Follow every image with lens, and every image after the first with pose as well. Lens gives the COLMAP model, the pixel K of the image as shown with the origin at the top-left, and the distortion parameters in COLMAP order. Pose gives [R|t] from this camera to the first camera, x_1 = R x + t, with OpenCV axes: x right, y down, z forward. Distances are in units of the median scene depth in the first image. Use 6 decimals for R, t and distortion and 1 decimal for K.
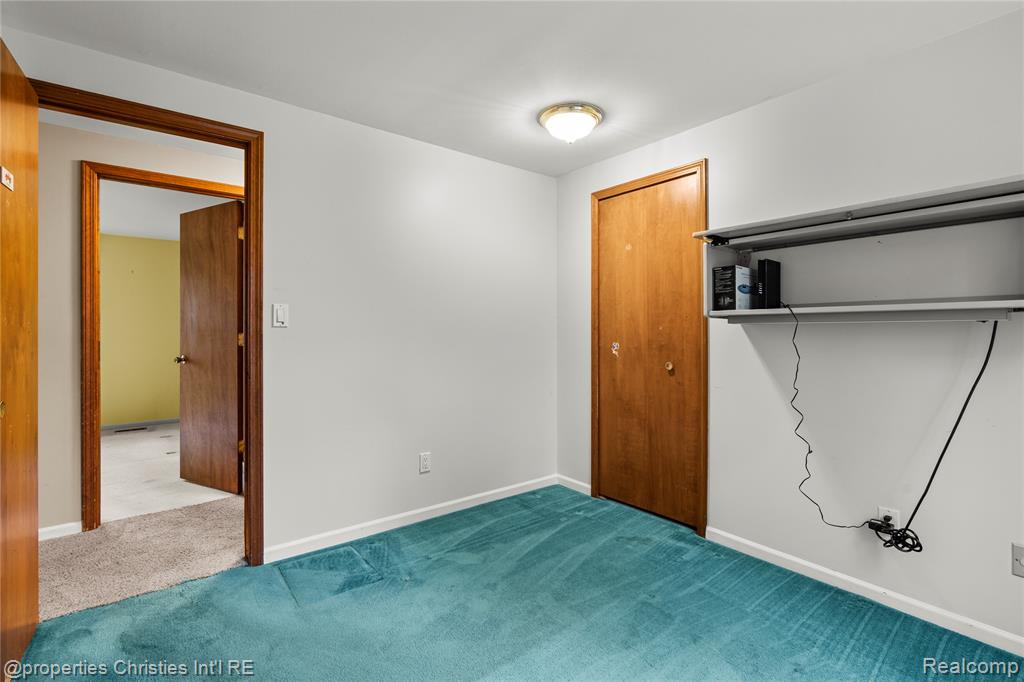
lens RADIAL K [[462.0, 0, 513.0], [0, 462.0, 332.9], [0, 0, 1]] dist [-0.013047, 0.005083]
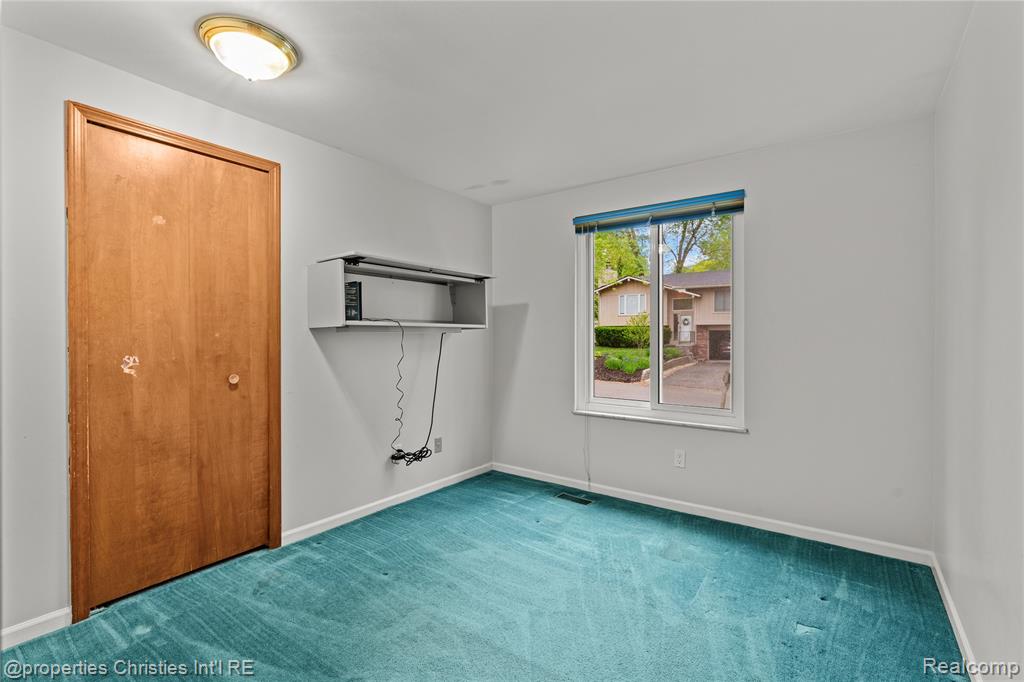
lens RADIAL K [[462.0, 0, 519.8], [0, 462.0, 341.6], [0, 0, 1]] dist [-0.013047, 0.005083]
pose [[-0.277491, -0.009966, 0.960677, -0.624410], [0.004372, 0.999923, 0.011636, -0.005388], [-0.960718, 0.007429, -0.277426, 0.717437]]
